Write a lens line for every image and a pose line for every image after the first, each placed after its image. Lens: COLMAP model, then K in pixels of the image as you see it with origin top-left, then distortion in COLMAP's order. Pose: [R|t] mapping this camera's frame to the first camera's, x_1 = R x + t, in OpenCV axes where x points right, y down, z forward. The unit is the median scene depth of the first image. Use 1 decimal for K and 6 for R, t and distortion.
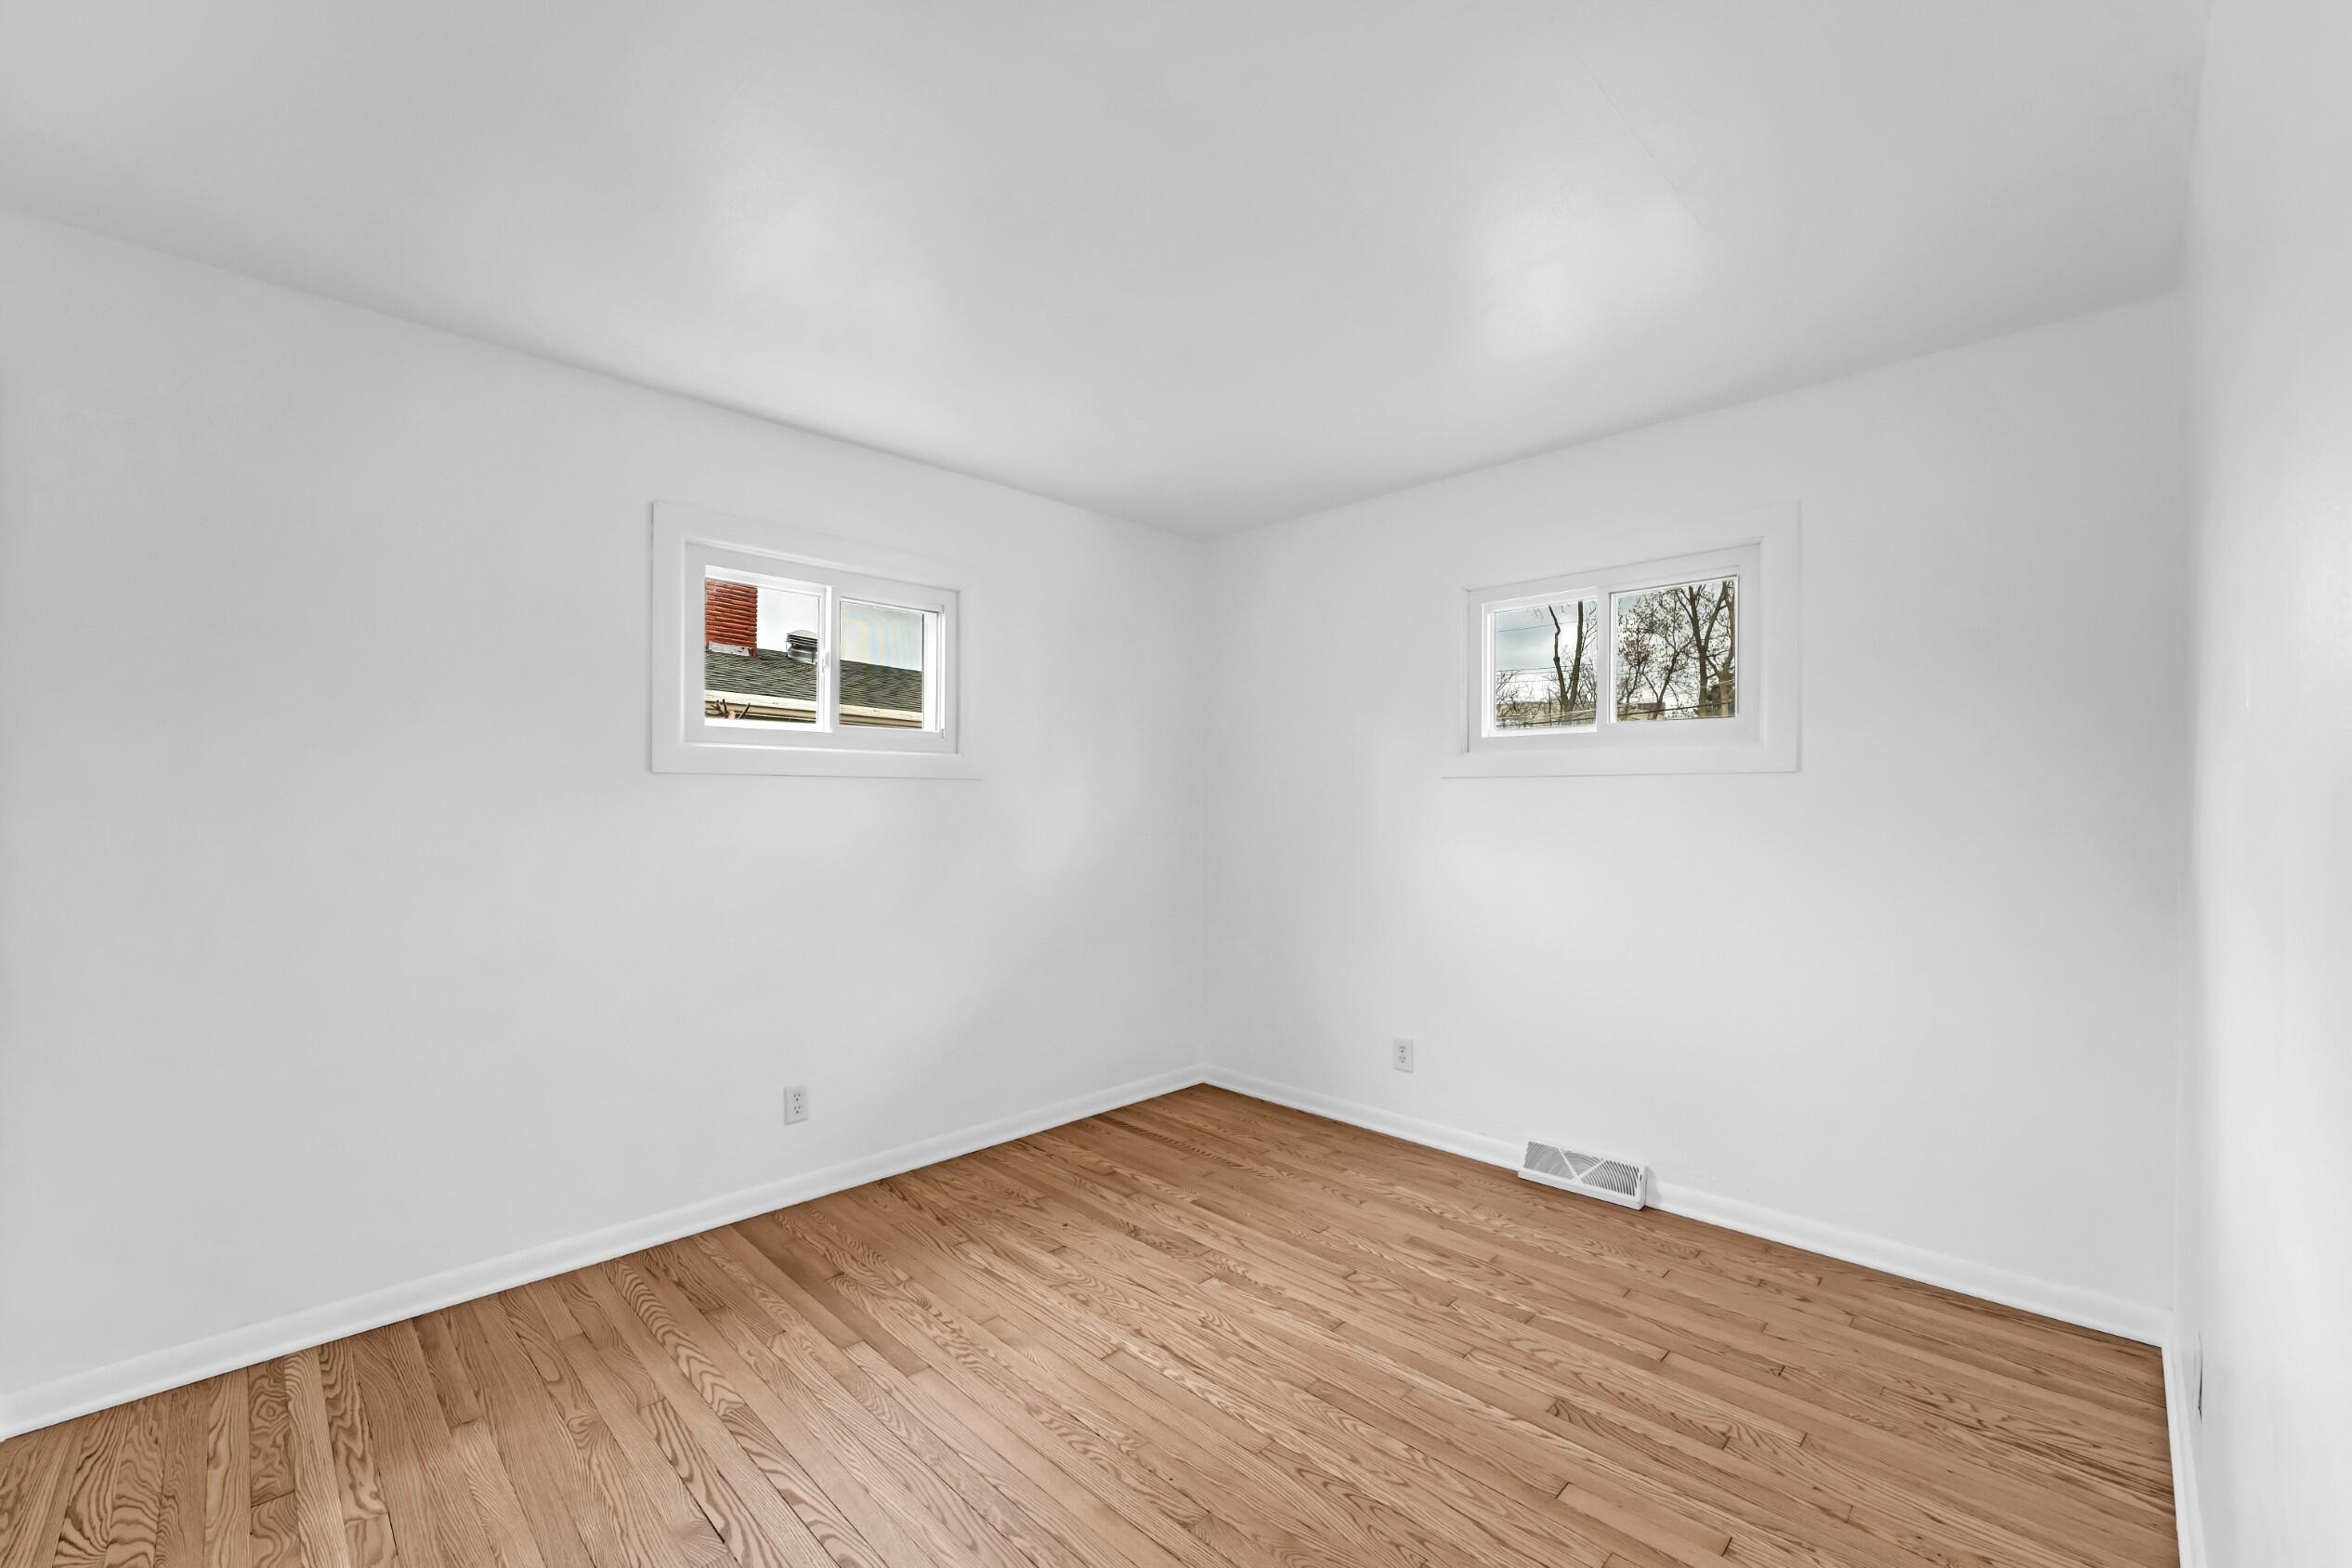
lens RADIAL K [[958.6, 0, 1177.1], [0, 958.6, 786.6], [0, 0, 1]] dist [-0.000353, 0.000055]
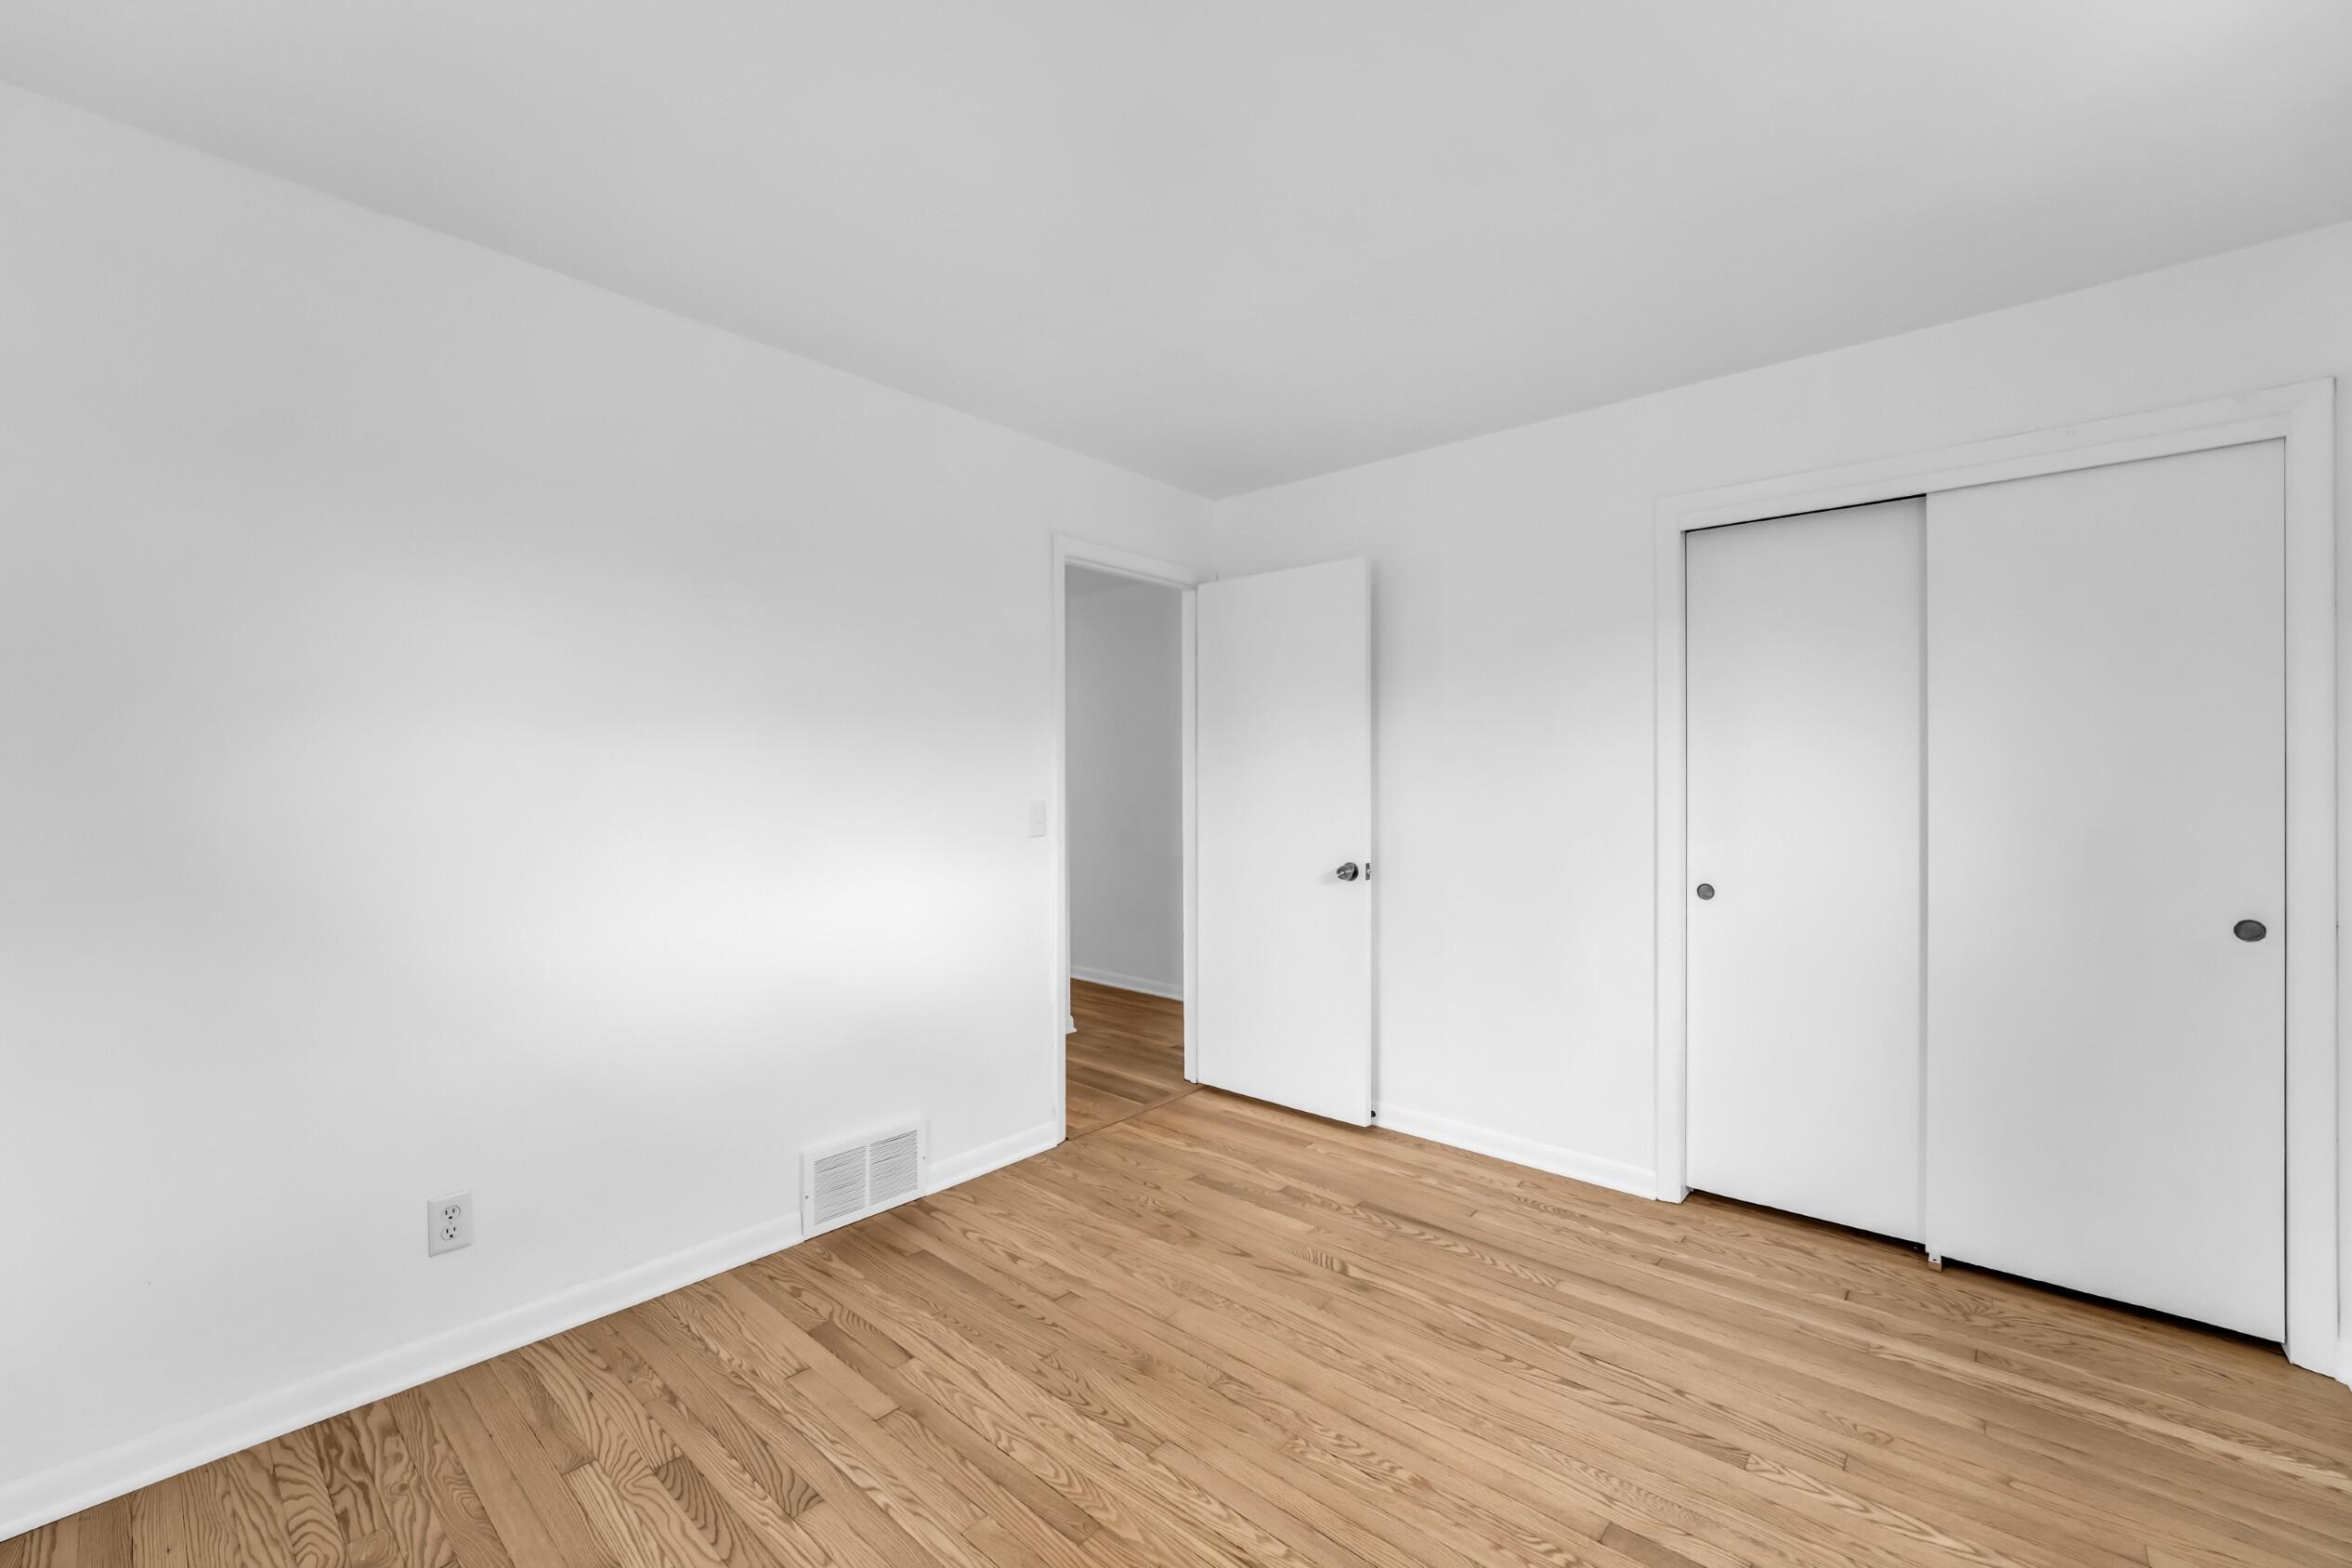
lens RADIAL K [[958.6, 0, 1174.2], [0, 958.6, 786.1], [0, 0, 1]] dist [-0.000353, 0.000055]
pose [[-0.998423, -0.000195, -0.056130, 0.131415], [0.000047, 0.999991, -0.004297, 0.024171], [0.056130, -0.004293, -0.998414, 1.998714]]
